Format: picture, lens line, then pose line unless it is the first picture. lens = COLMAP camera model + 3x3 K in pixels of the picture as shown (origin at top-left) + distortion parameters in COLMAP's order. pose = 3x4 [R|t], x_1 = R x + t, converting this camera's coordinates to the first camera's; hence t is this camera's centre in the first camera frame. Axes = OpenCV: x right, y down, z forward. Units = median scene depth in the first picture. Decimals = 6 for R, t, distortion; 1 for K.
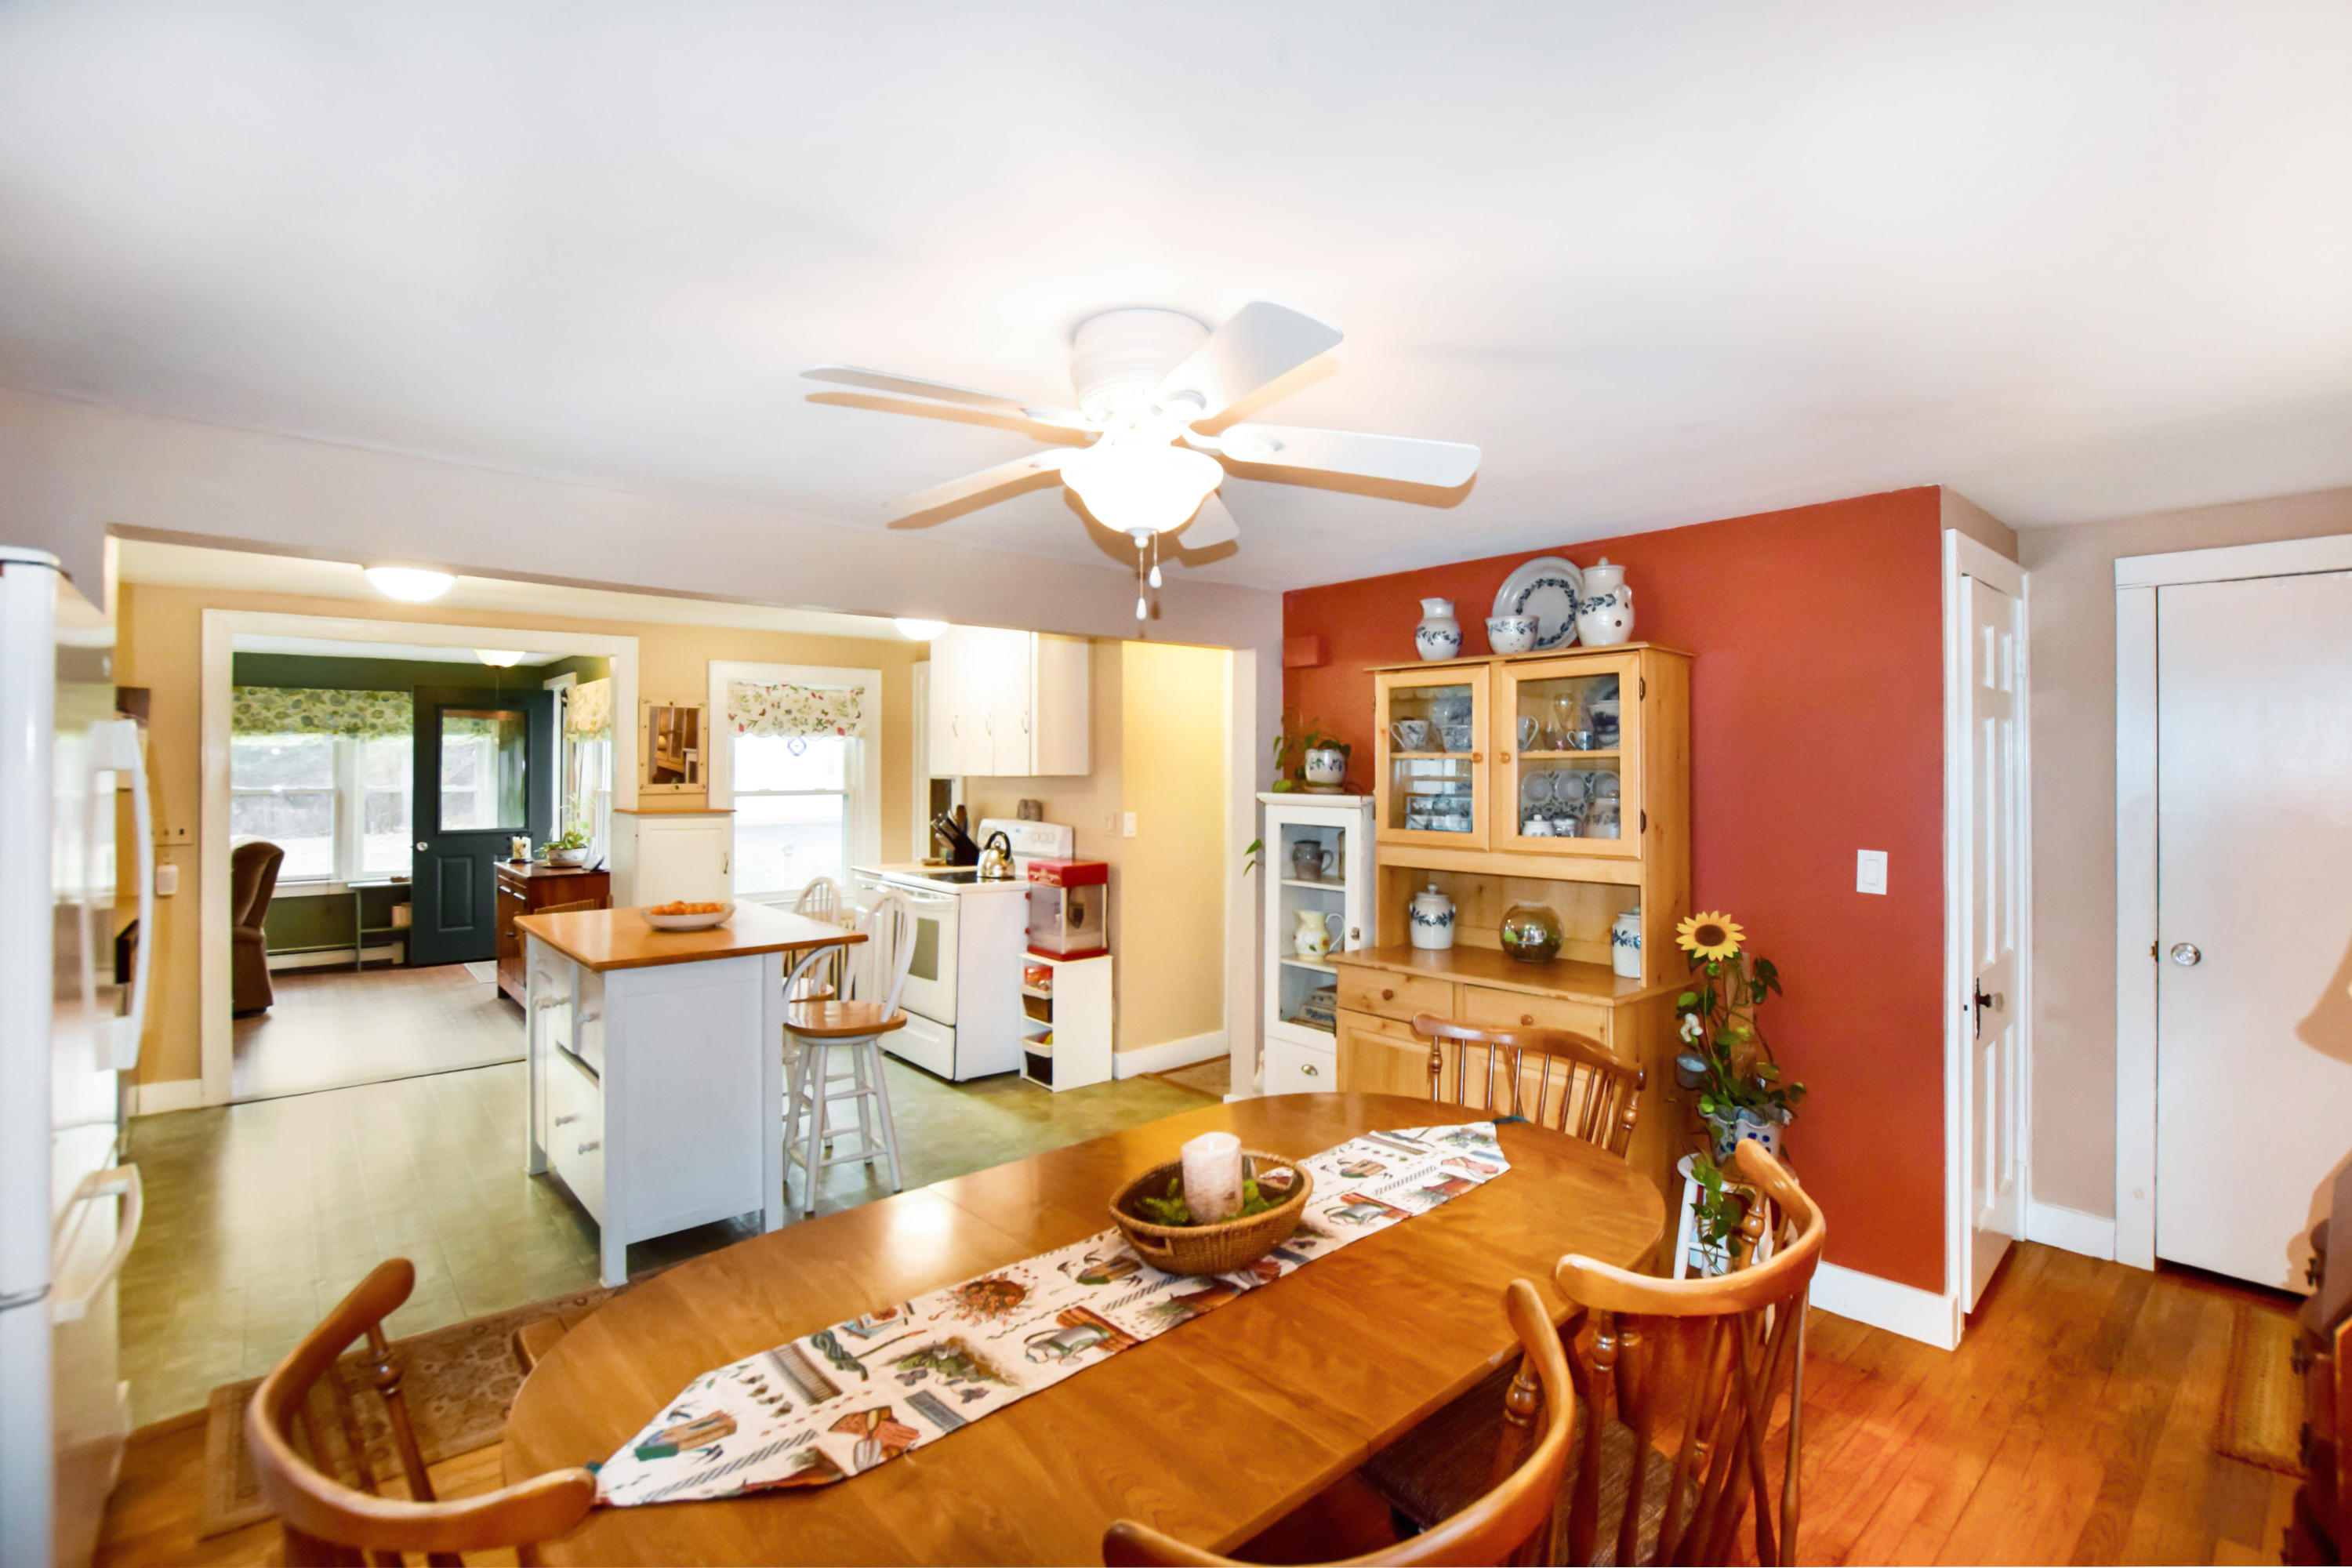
lens RADIAL K [[1043.2, 0, 1170.9], [0, 1043.2, 744.8], [0, 0, 1]] dist [-0.029593, 0.000231]
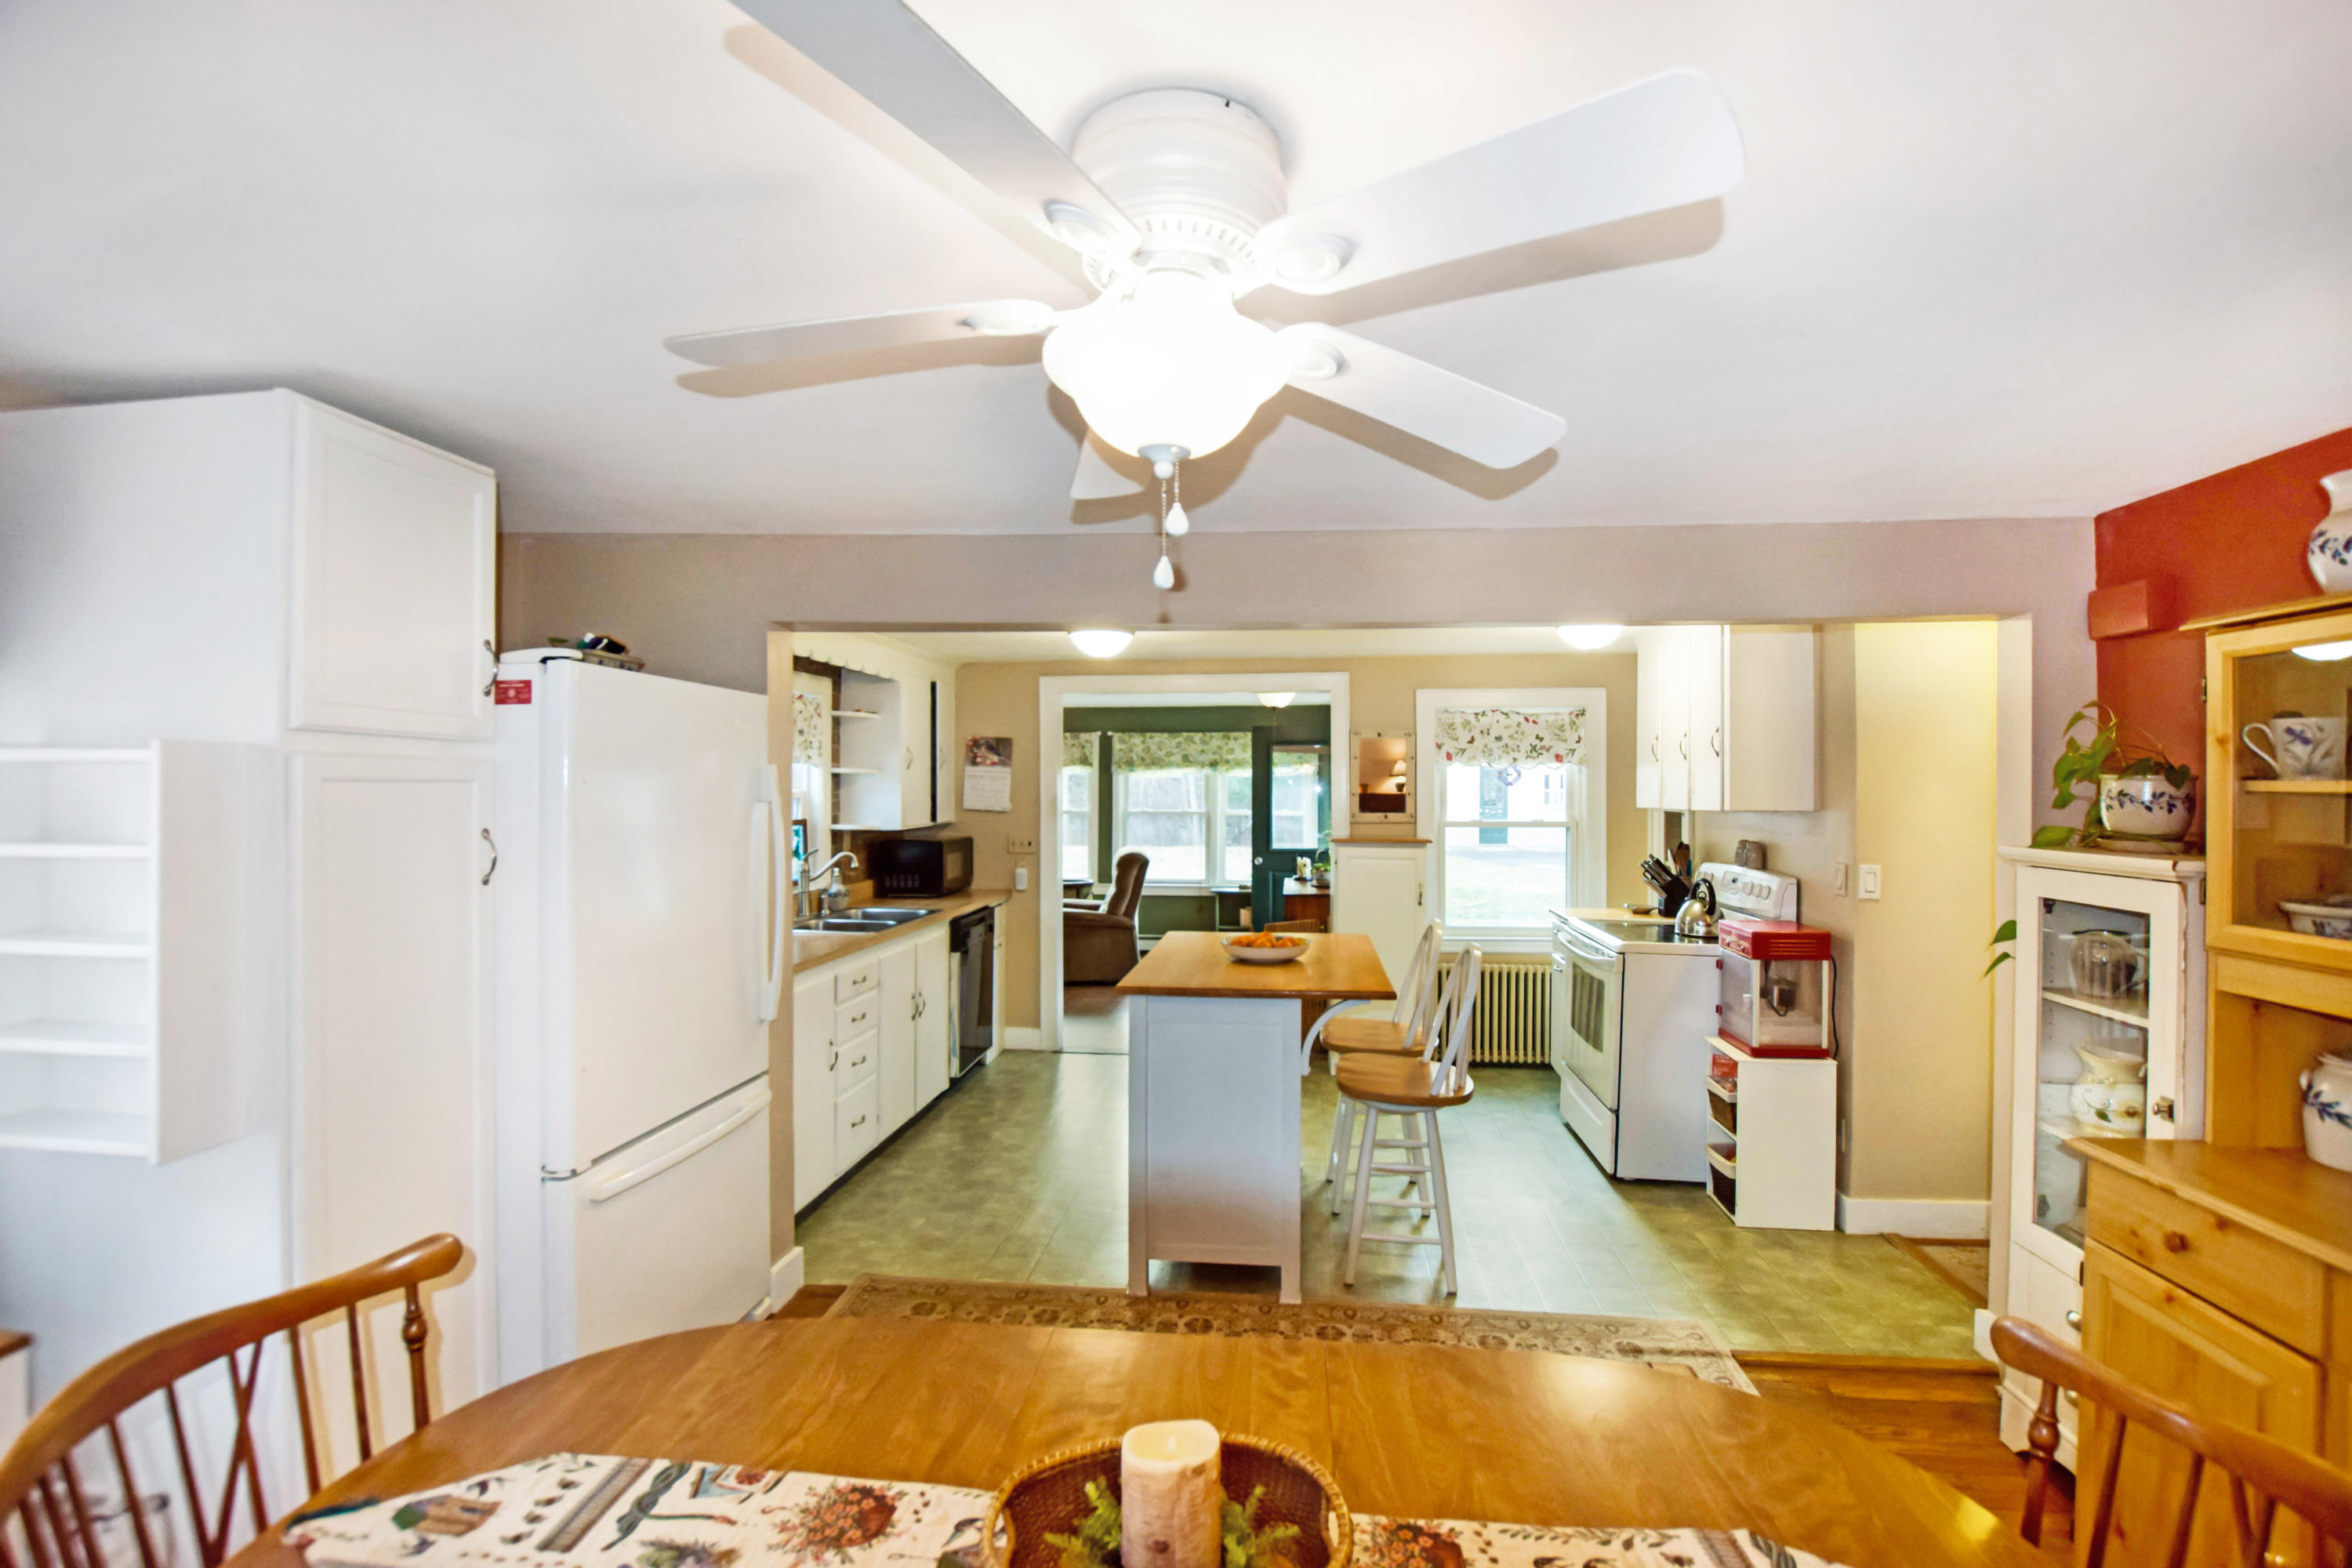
lens RADIAL K [[1033.9, 0, 1176.0], [0, 1033.9, 784.0], [0, 0, 1]] dist [-0.028061, 0.000573]
pose [[0.687280, -0.003716, -0.726383, 0.141935], [0.012952, 0.999891, 0.007140, -0.000910], [0.726277, -0.014315, 0.687253, 0.179767]]
